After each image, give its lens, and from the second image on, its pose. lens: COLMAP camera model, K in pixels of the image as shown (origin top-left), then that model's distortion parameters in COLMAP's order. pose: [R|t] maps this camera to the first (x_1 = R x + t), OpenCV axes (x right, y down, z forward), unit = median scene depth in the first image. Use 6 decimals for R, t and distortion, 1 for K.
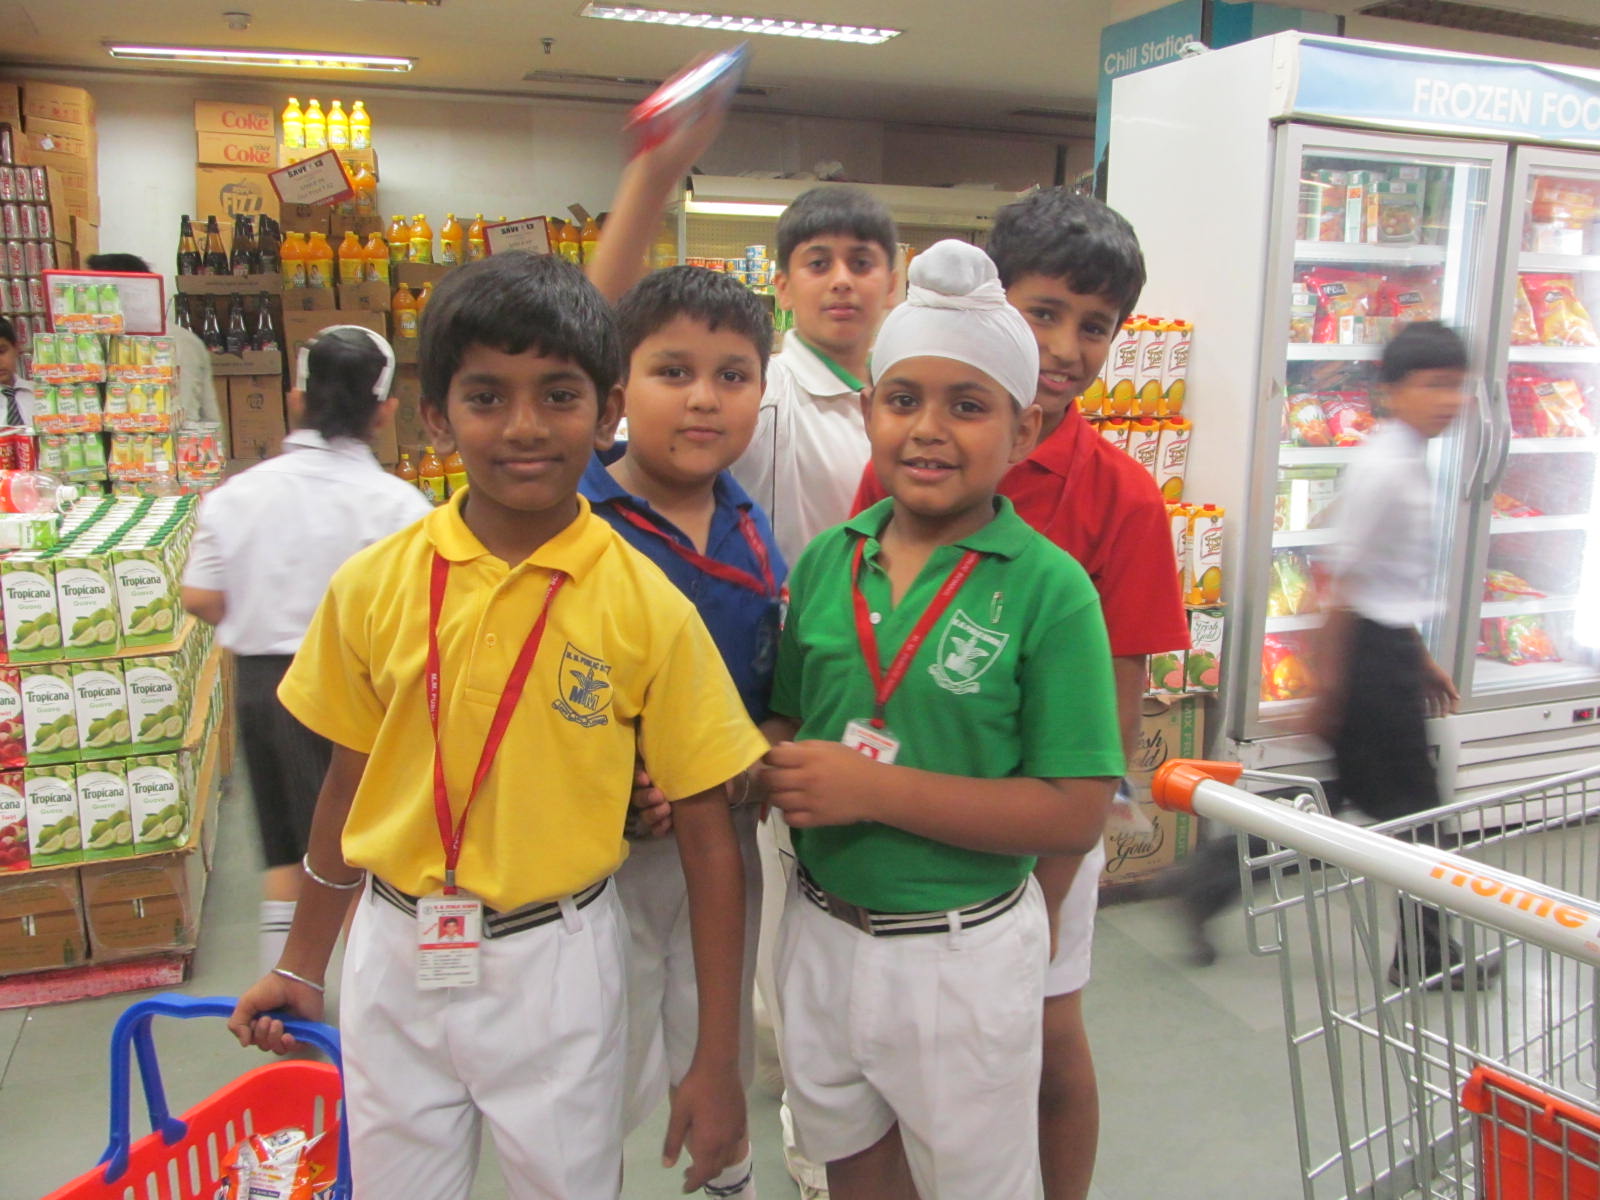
lens RADIAL K [[1332.3, 0, 799.6], [0, 1332.3, 599.5], [0, 0, 1]] dist [-0.050895, 0.001134]
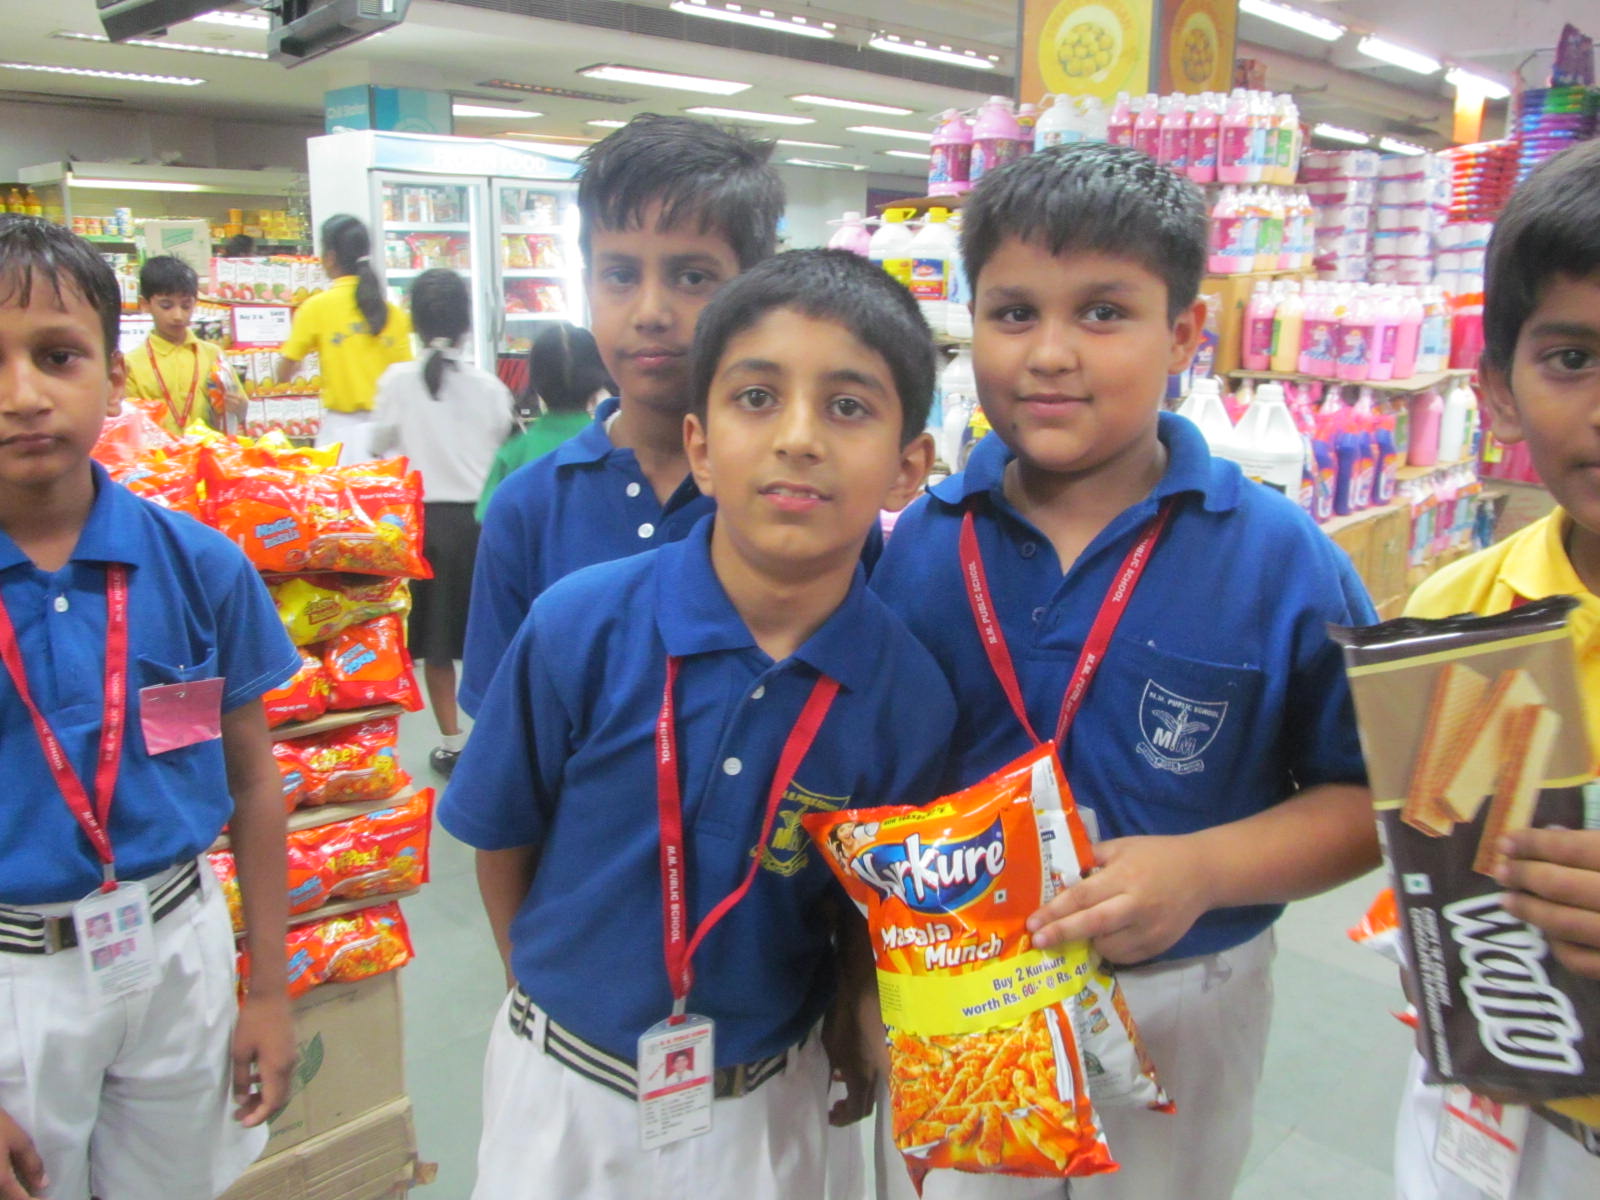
lens RADIAL K [[1332.3, 0, 798.6], [0, 1332.3, 601.2], [0, 0, 1]] dist [-0.050895, 0.001134]
pose [[0.910880, -0.098974, 0.400626, 0.046400], [0.079959, 0.994745, 0.063951, 0.244008], [-0.404850, -0.026218, 0.914007, -1.177808]]
